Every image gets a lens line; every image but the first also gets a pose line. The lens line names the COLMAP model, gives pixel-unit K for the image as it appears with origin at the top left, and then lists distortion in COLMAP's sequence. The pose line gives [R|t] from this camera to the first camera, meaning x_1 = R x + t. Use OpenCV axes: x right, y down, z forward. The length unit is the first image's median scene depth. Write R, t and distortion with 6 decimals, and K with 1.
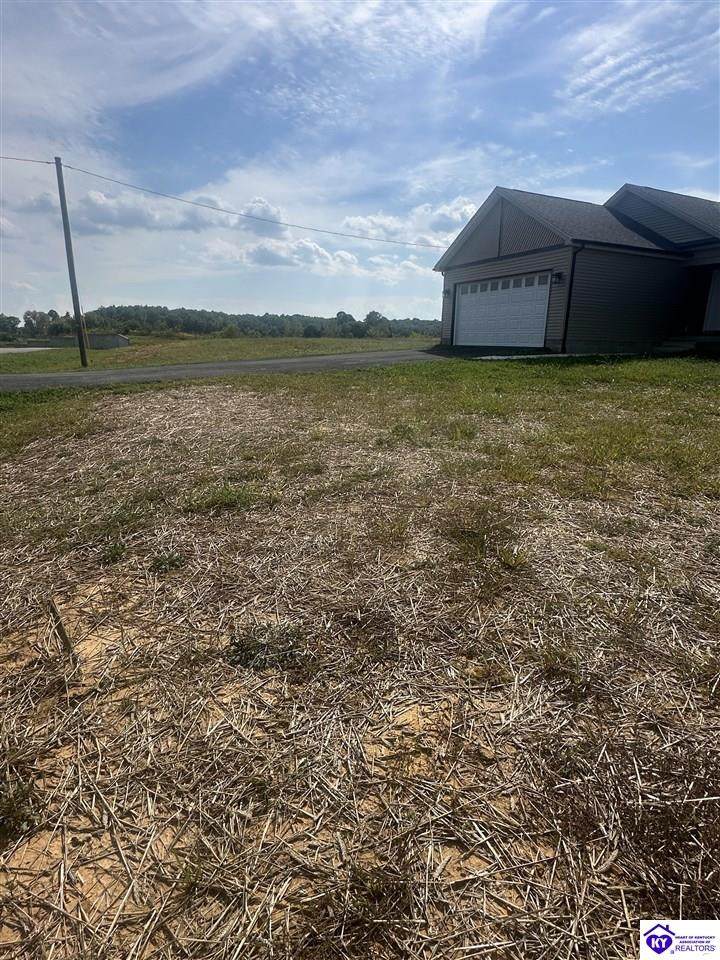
lens RADIAL K [[520.9, 0, 361.5], [0, 520.9, 482.1], [0, 0, 1]] dist [-0.006857, 0.002612]
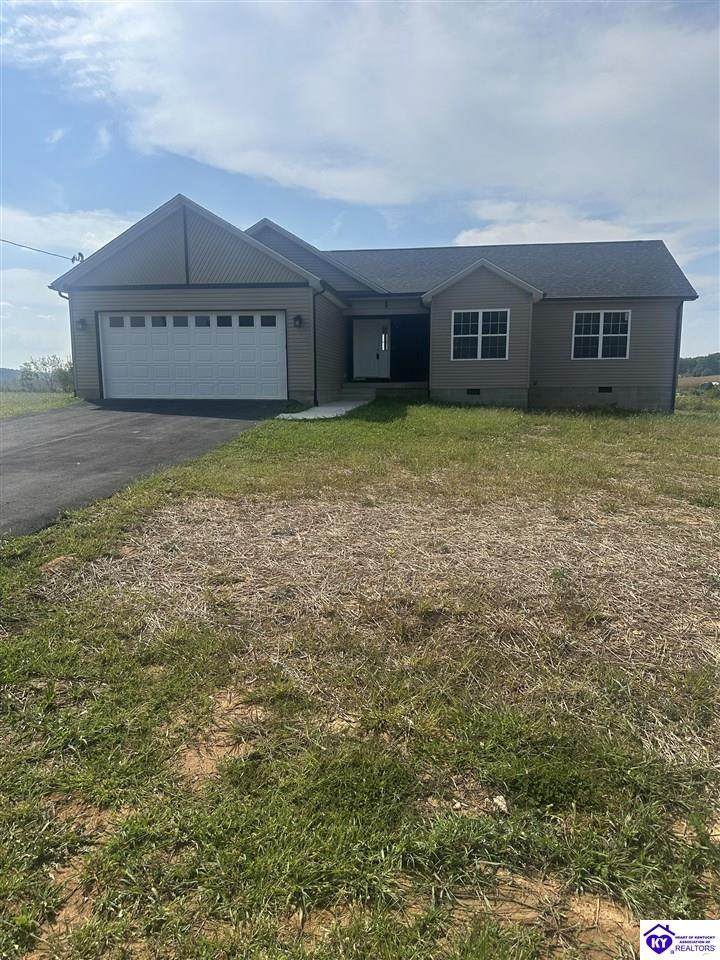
lens RADIAL K [[699.6, 0, 362.0], [0, 699.6, 481.0], [0, 0, 1]] dist [0.026334, -0.018830]
pose [[0.521262, -0.137688, 0.842216, -0.952016], [0.238051, 0.971185, 0.011438, -0.208613], [-0.819523, 0.194528, 0.539018, 0.577669]]
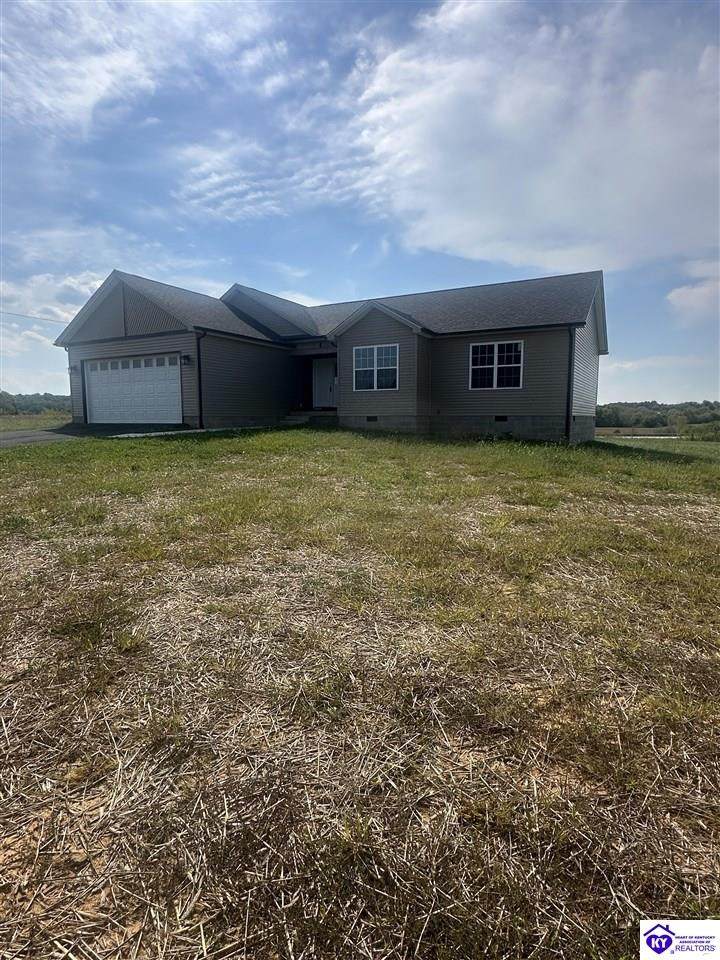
lens RADIAL K [[520.9, 0, 360.9], [0, 520.9, 486.5], [0, 0, 1]] dist [-0.006857, 0.002612]
pose [[0.808395, -0.094261, 0.581044, 0.039725], [0.167892, 0.983015, -0.074114, 0.002059], [-0.564189, 0.157466, 0.810491, -0.040604]]
